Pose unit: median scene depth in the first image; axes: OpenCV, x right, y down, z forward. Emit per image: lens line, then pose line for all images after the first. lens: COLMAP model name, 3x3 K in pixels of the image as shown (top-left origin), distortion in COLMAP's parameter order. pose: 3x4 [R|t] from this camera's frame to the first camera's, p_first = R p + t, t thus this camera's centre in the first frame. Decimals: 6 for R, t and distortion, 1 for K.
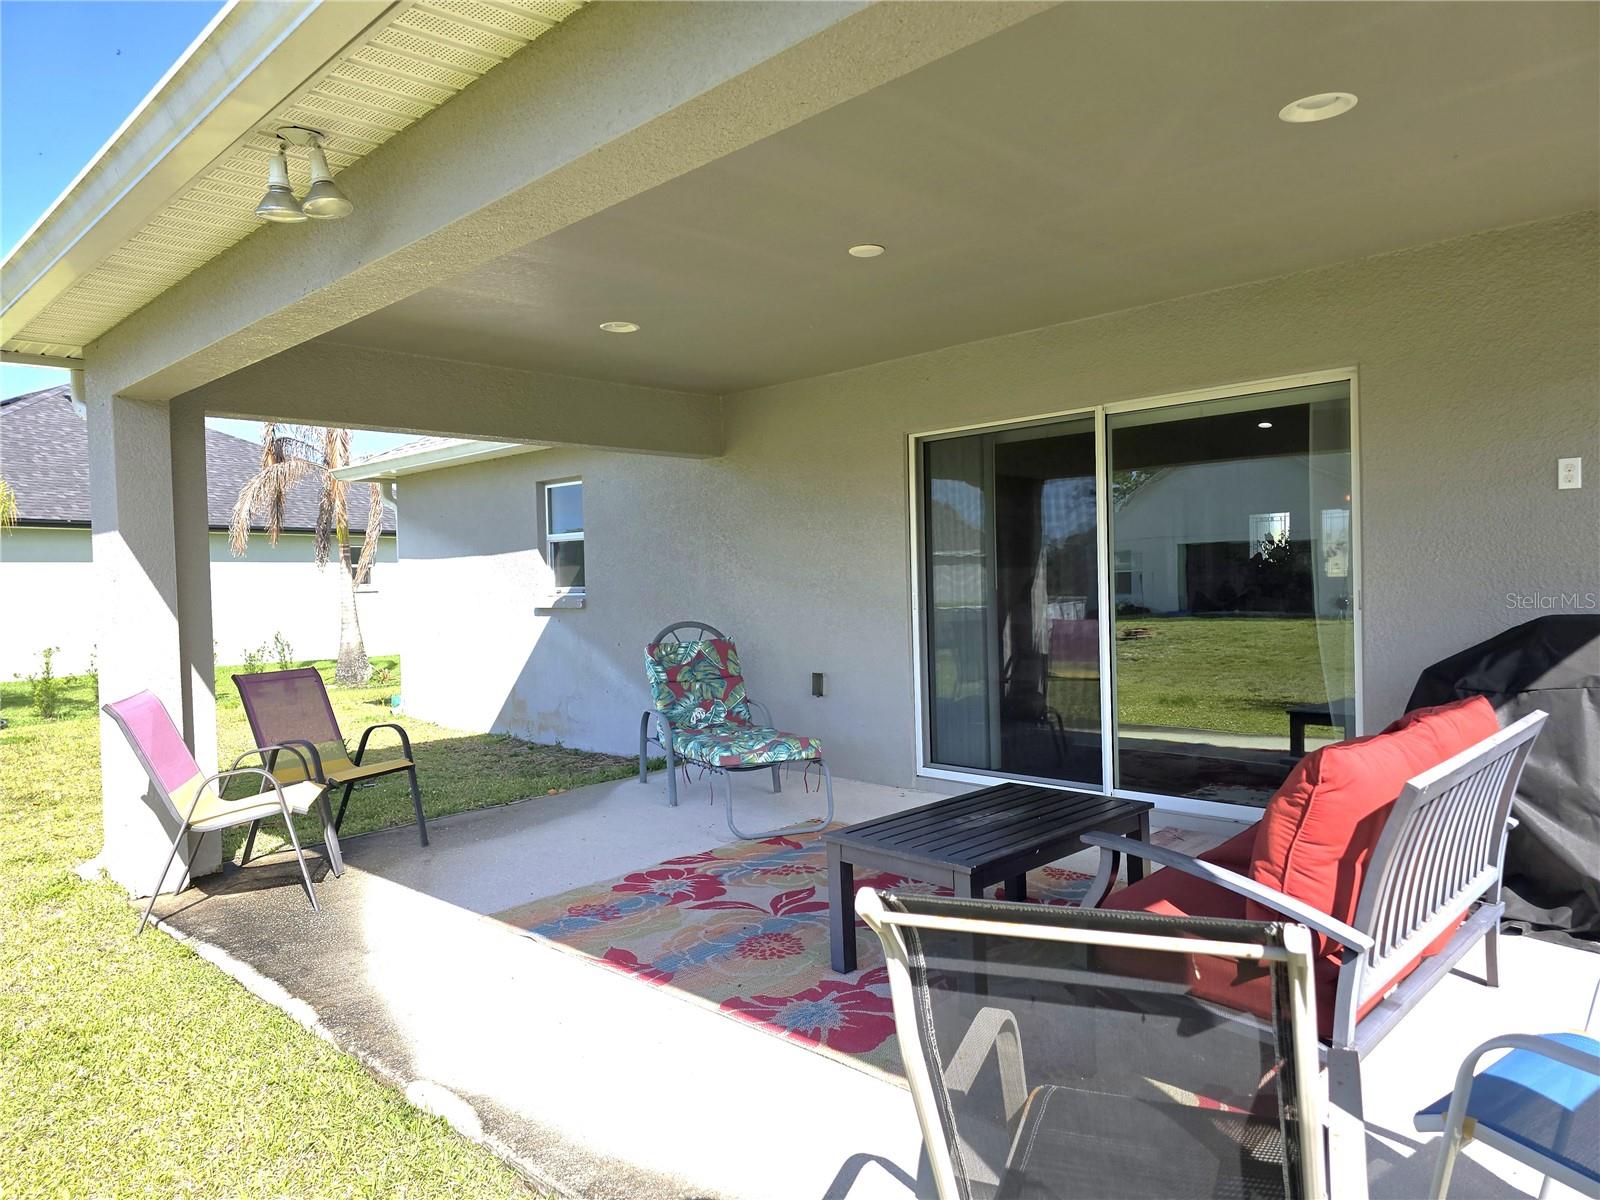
lens RADIAL K [[1070.2, 0, 798.6], [0, 1070.2, 594.2], [0, 0, 1]] dist [0.082618, -0.080649]
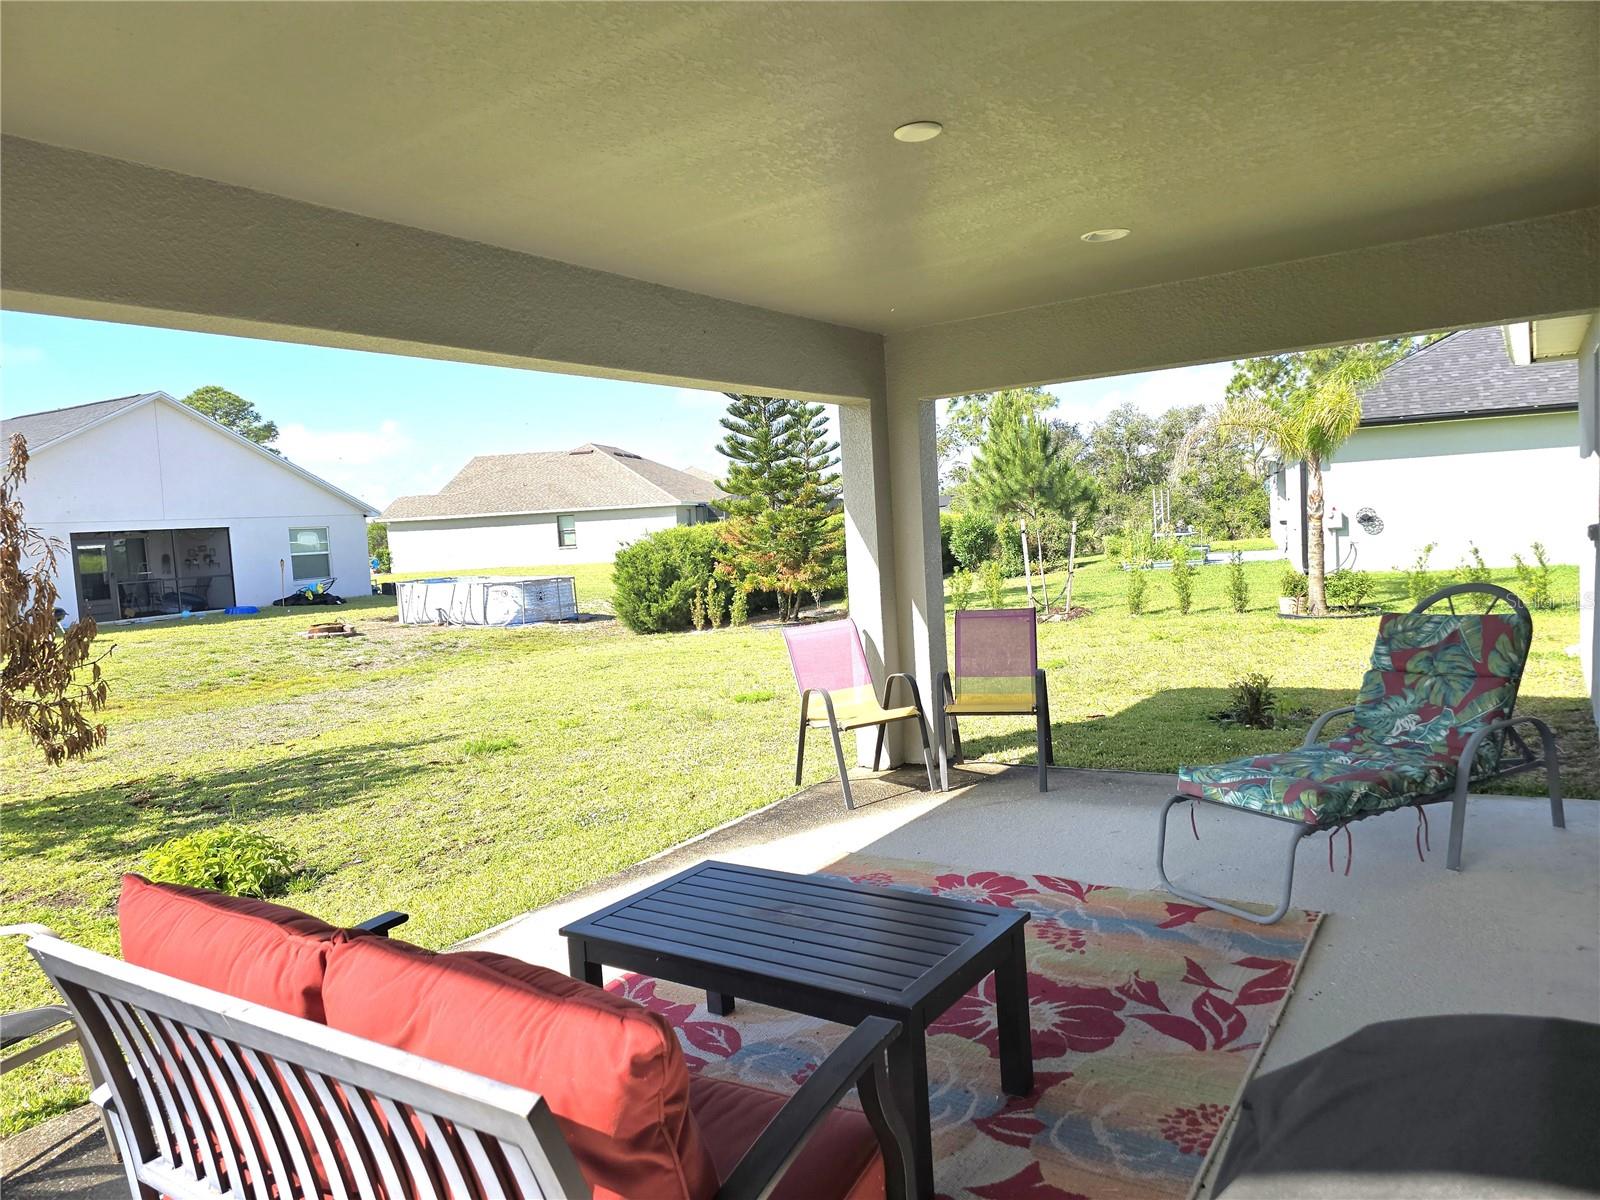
lens RADIAL K [[1070.2, 0, 799.6], [0, 1070.2, 601.7], [0, 0, 1]] dist [0.082618, -0.080649]
pose [[0.162050, 0.085811, -0.983044, 0.696774], [0.048901, 0.994289, 0.094854, -0.067174], [0.985570, -0.063443, 0.156928, 0.689233]]
